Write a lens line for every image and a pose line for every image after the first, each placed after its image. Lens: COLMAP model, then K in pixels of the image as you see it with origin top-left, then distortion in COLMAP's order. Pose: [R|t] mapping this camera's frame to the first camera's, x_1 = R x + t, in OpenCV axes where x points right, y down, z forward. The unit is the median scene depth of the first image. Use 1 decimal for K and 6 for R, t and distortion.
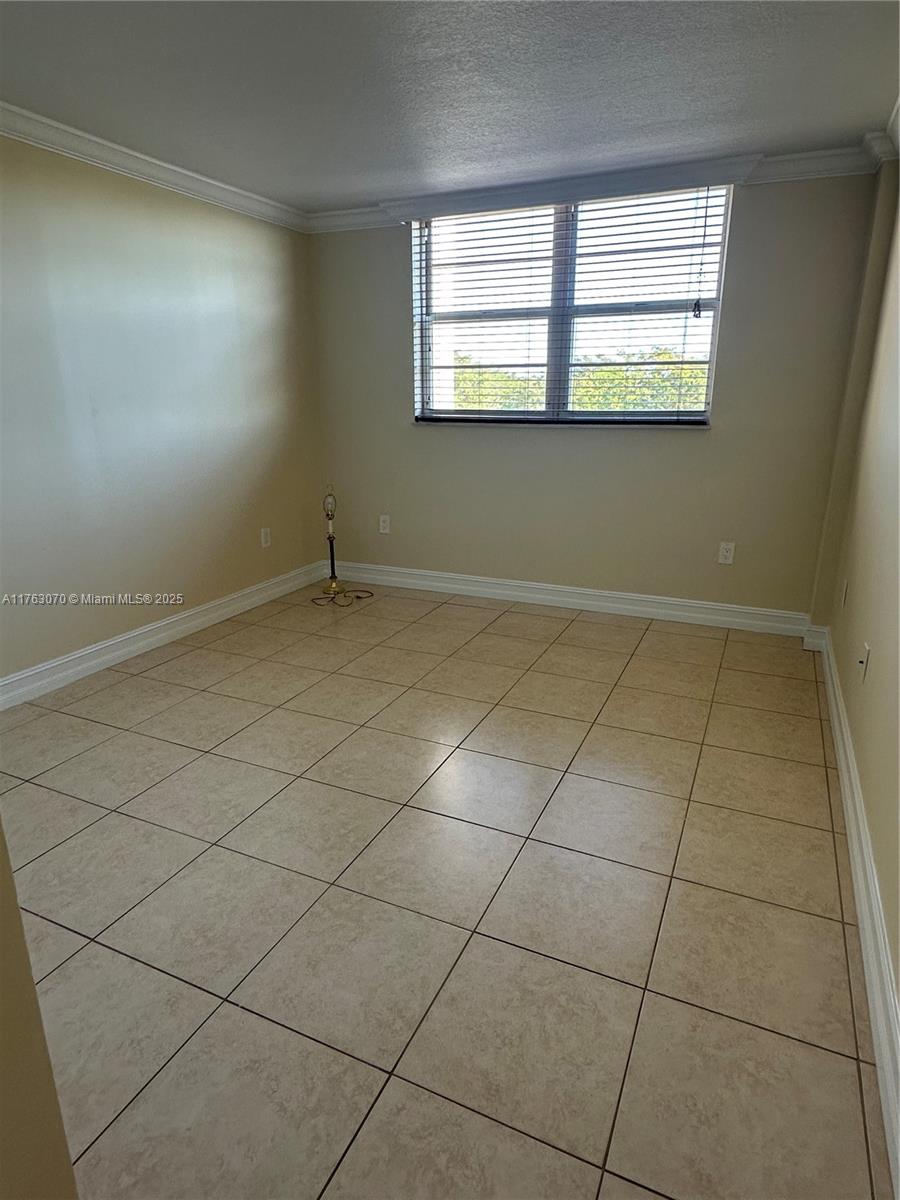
lens RADIAL K [[704.9, 0, 450.0], [0, 704.9, 600.0], [0, 0, 1]] dist [-0.014452, 0.000051]
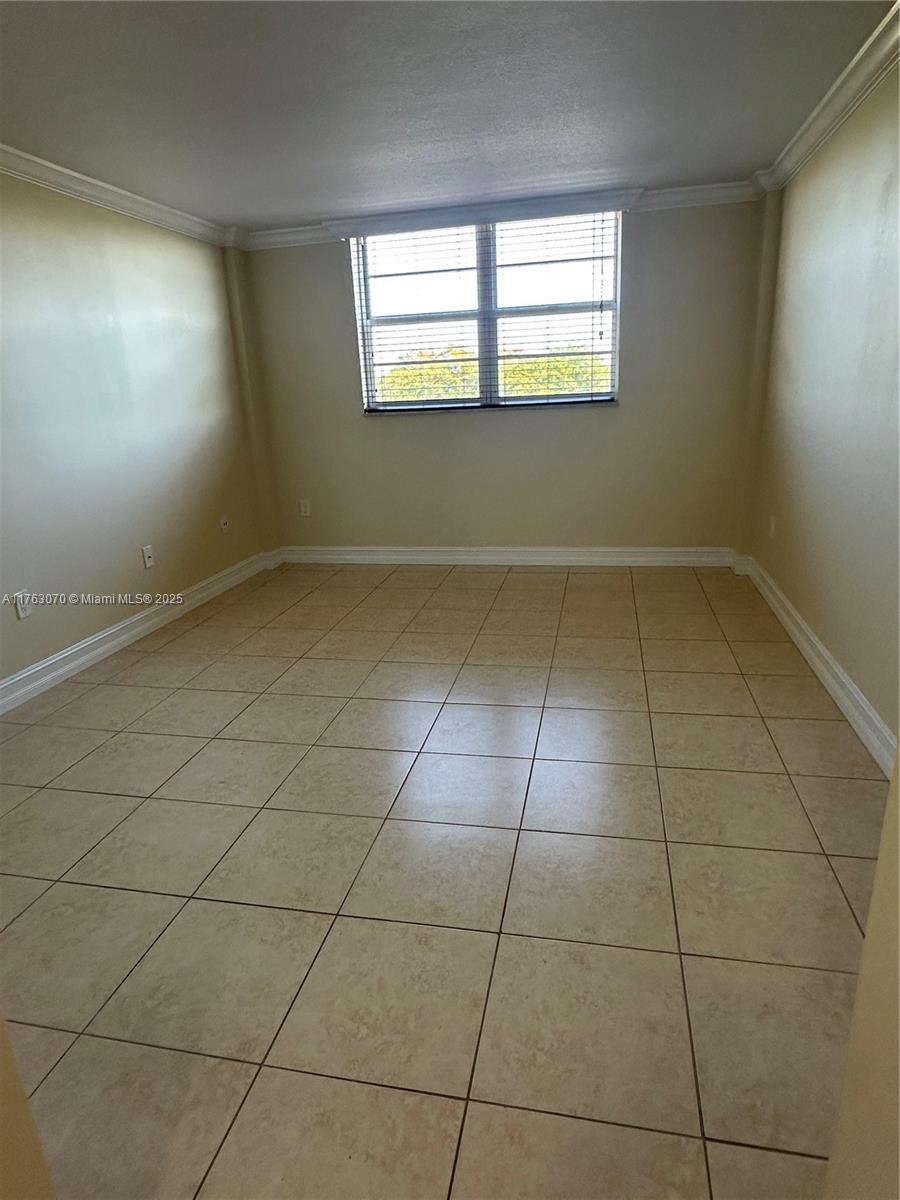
lens RADIAL K [[694.0, 0, 448.3], [0, 694.0, 589.8], [0, 0, 1]] dist [-0.002626, 0.001702]
pose [[0.973196, -0.102943, 0.205650, -0.191390], [0.105447, 0.994424, -0.001225, 0.046170], [-0.204377, 0.022877, 0.978625, -0.119864]]
